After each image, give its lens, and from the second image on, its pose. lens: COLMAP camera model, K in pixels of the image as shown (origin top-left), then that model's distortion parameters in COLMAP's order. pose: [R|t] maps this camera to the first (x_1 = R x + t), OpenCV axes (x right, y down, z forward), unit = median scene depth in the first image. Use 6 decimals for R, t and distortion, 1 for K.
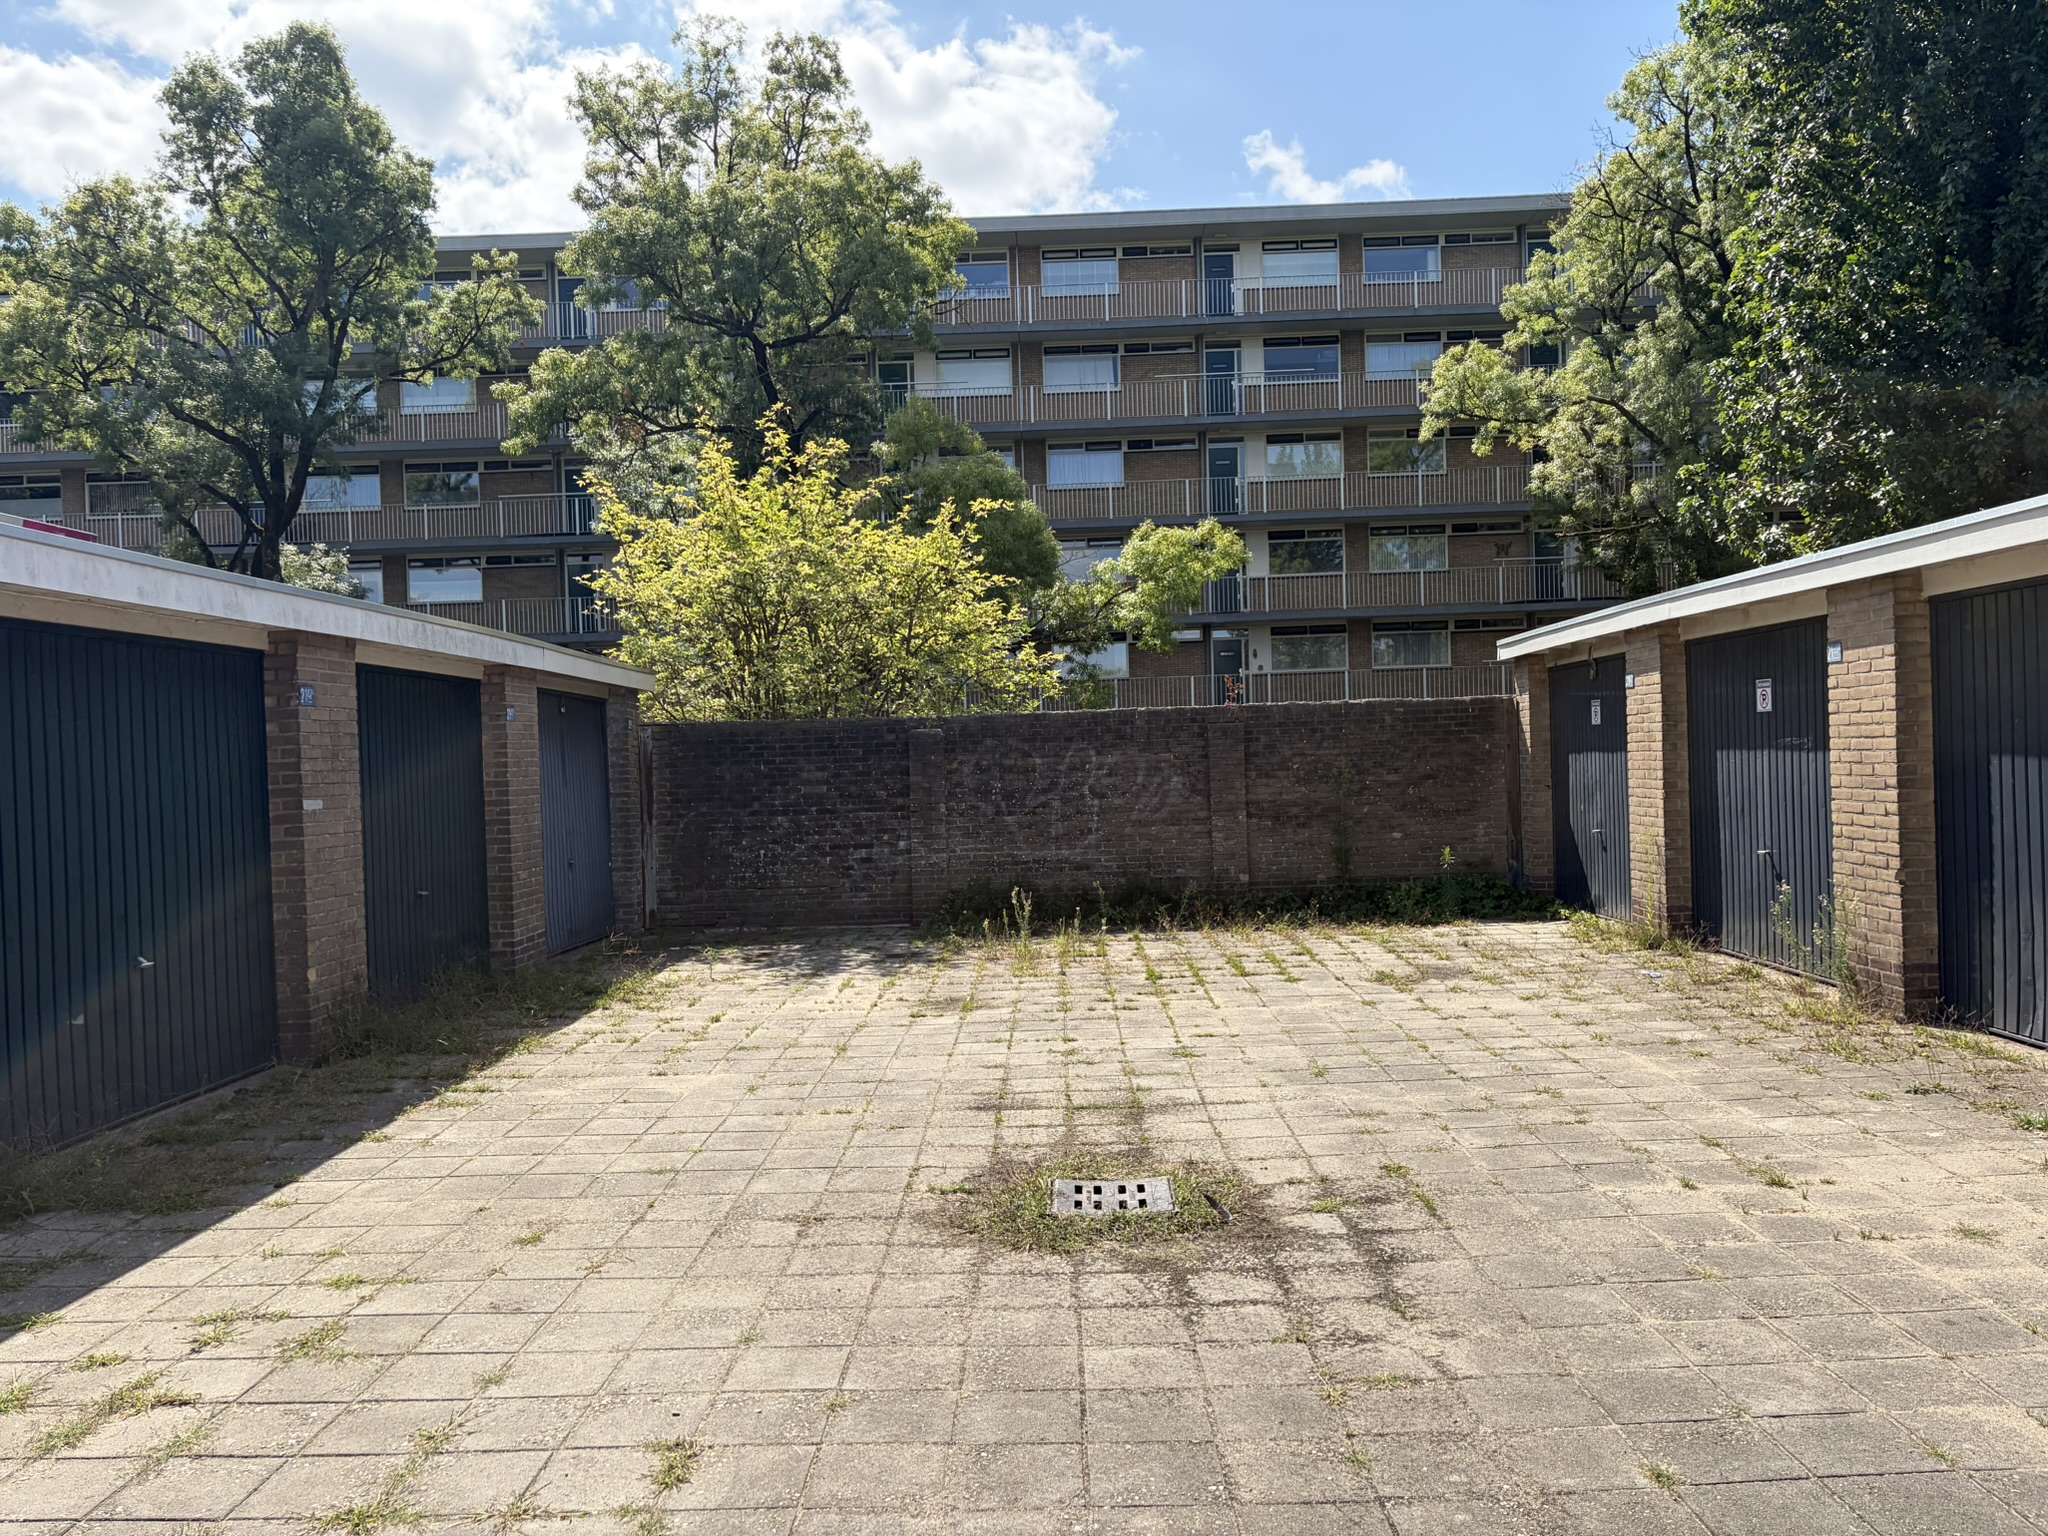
lens RADIAL K [[1533.9, 0, 1019.0], [0, 1533.9, 798.4], [0, 0, 1]] dist [0.024158, -0.003114]
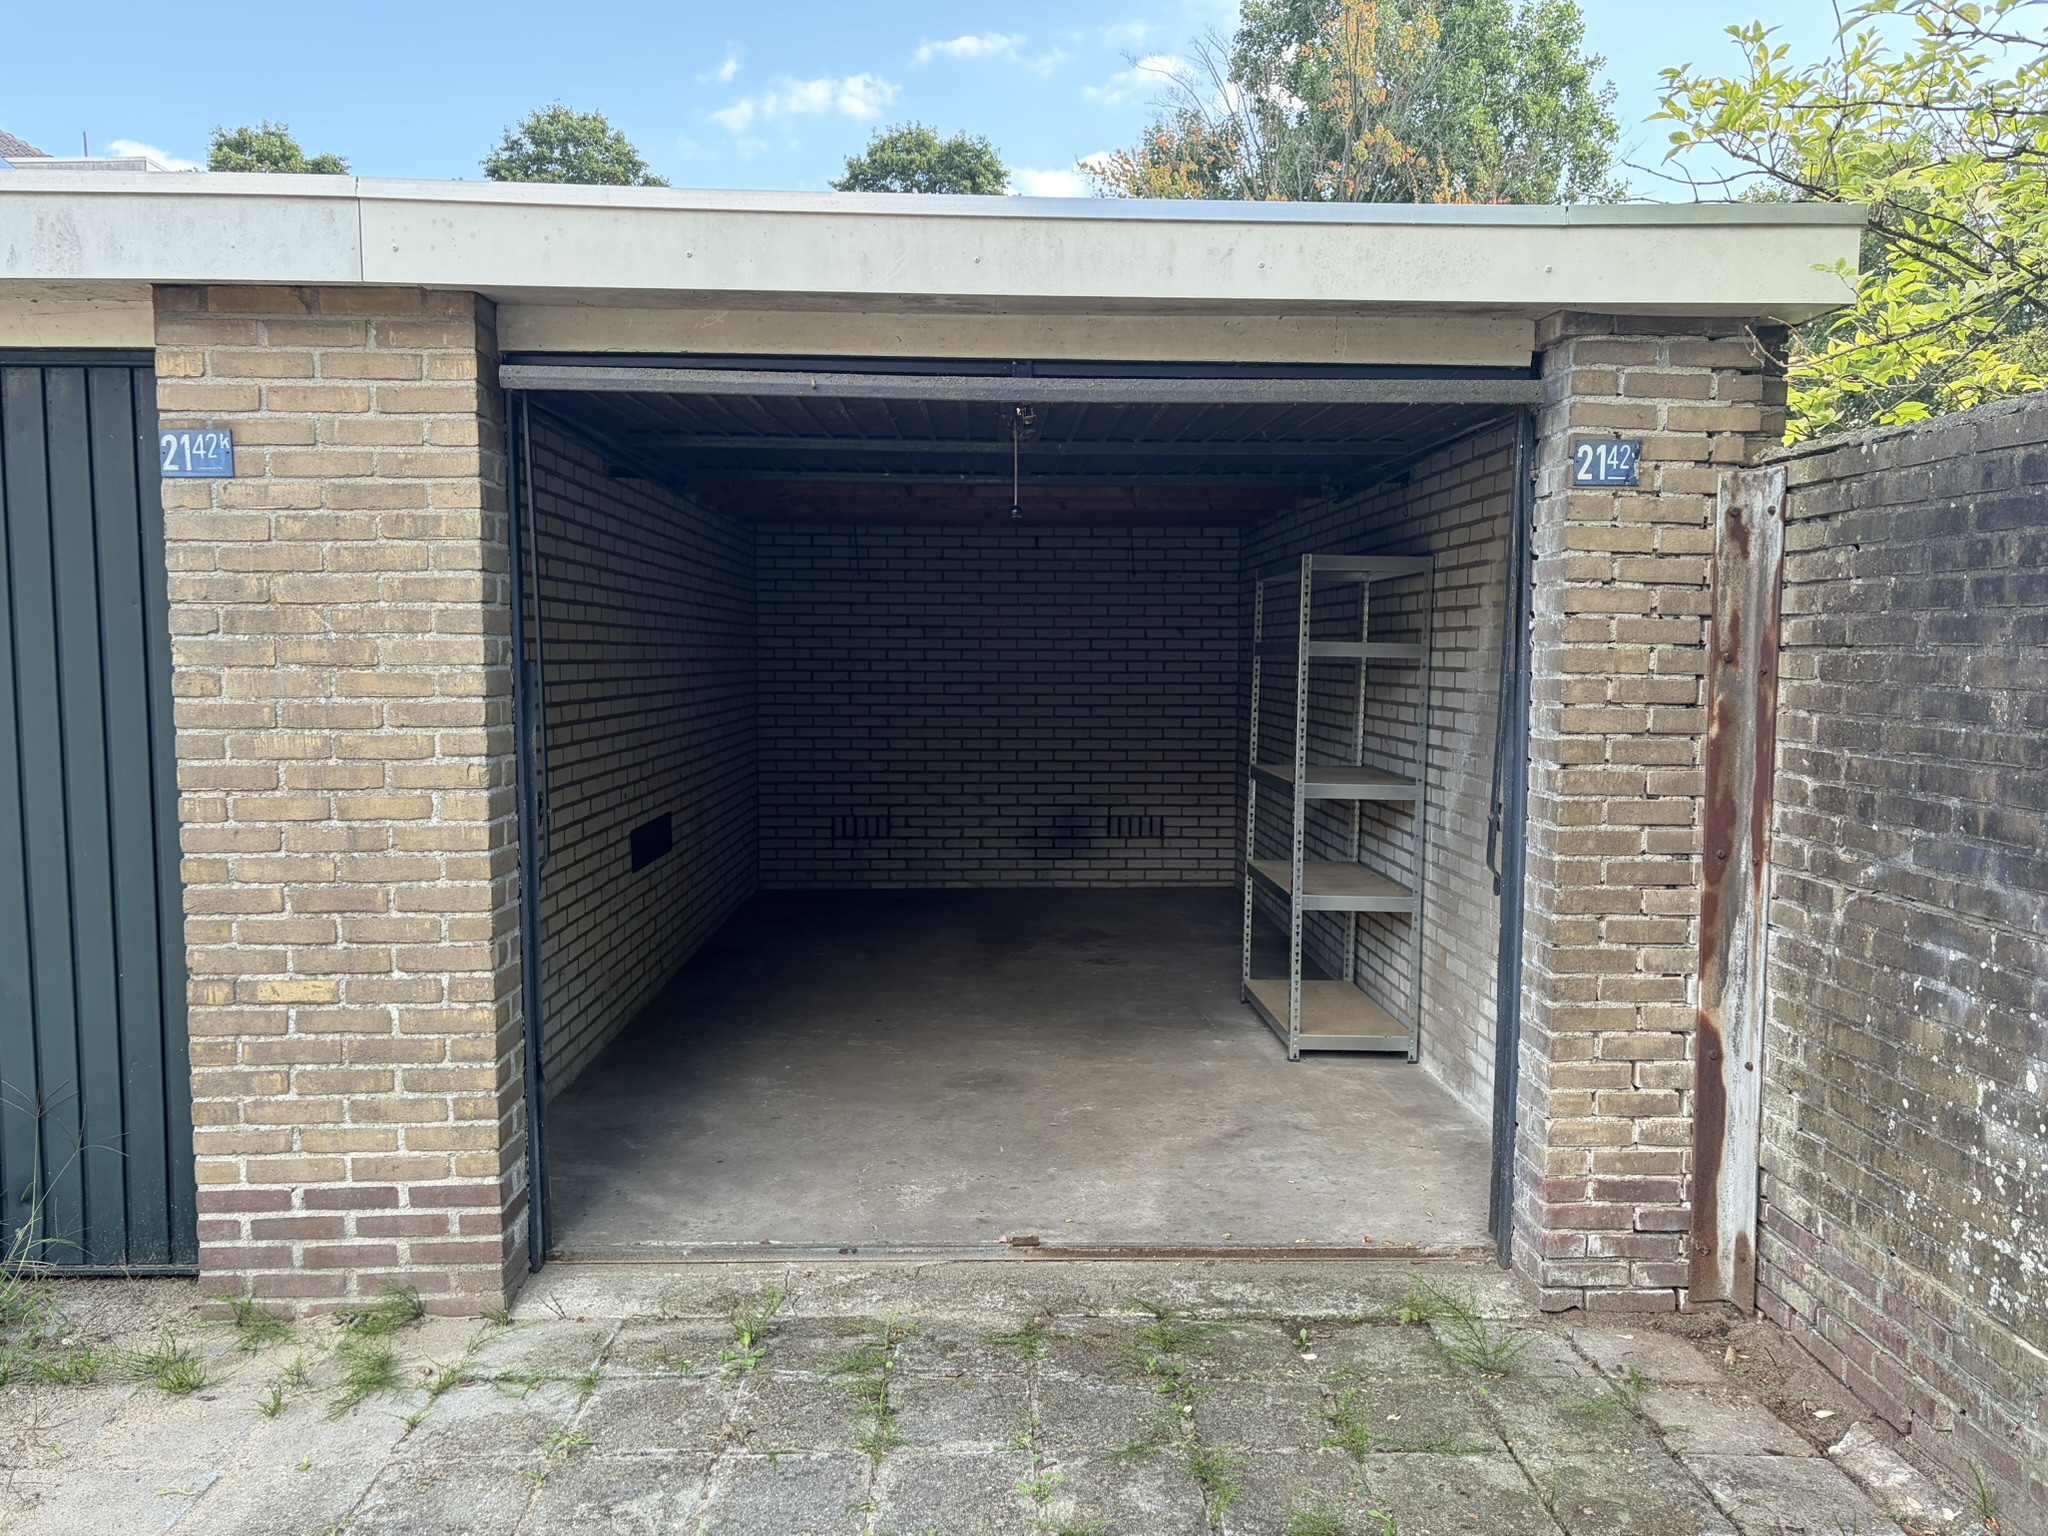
lens RADIAL K [[1531.0, 0, 1024.8], [0, 1531.0, 776.0], [0, 0, 1]] dist [0.041999, -0.001125]
pose [[0.049926, 0.111907, -0.992464, -0.012138], [-0.026928, 0.993493, 0.110668, -0.023277], [0.998390, 0.021200, 0.052615, 0.881993]]
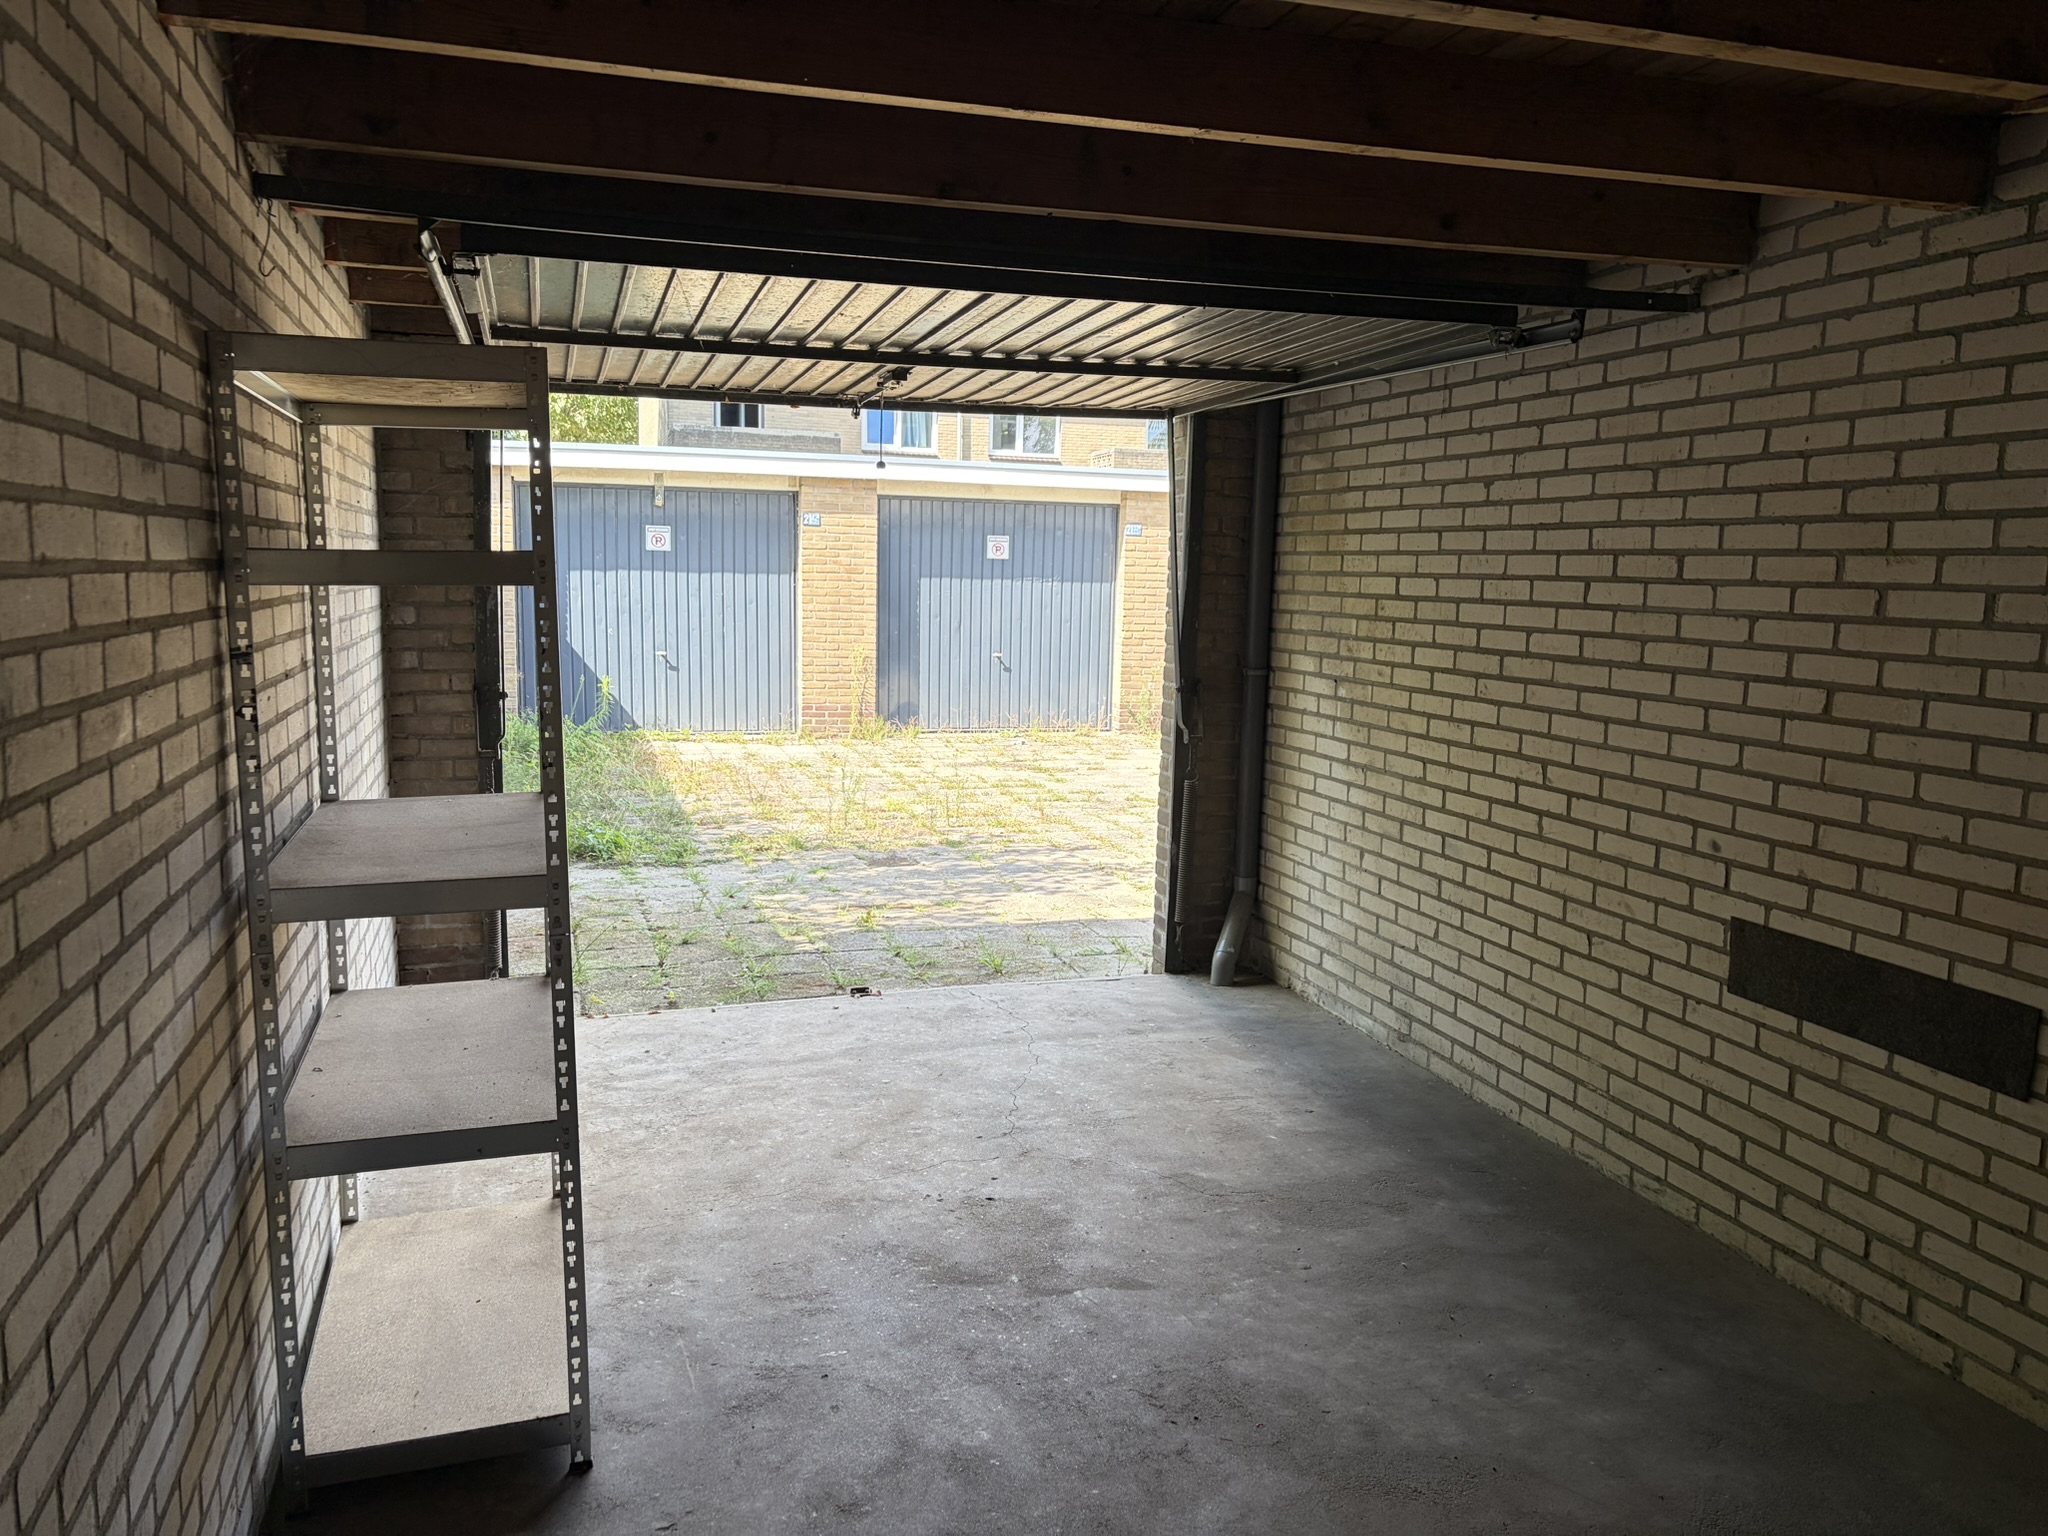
lens RADIAL K [[1536.2, 0, 1014.9], [0, 1536.2, 771.6], [0, 0, 1]] dist [0.048981, -0.065177]
pose [[-0.316295, -0.099731, 0.943404, -0.623358], [0.011468, 0.993984, 0.108922, -0.008336], [-0.948592, 0.045271, -0.313248, 0.976376]]
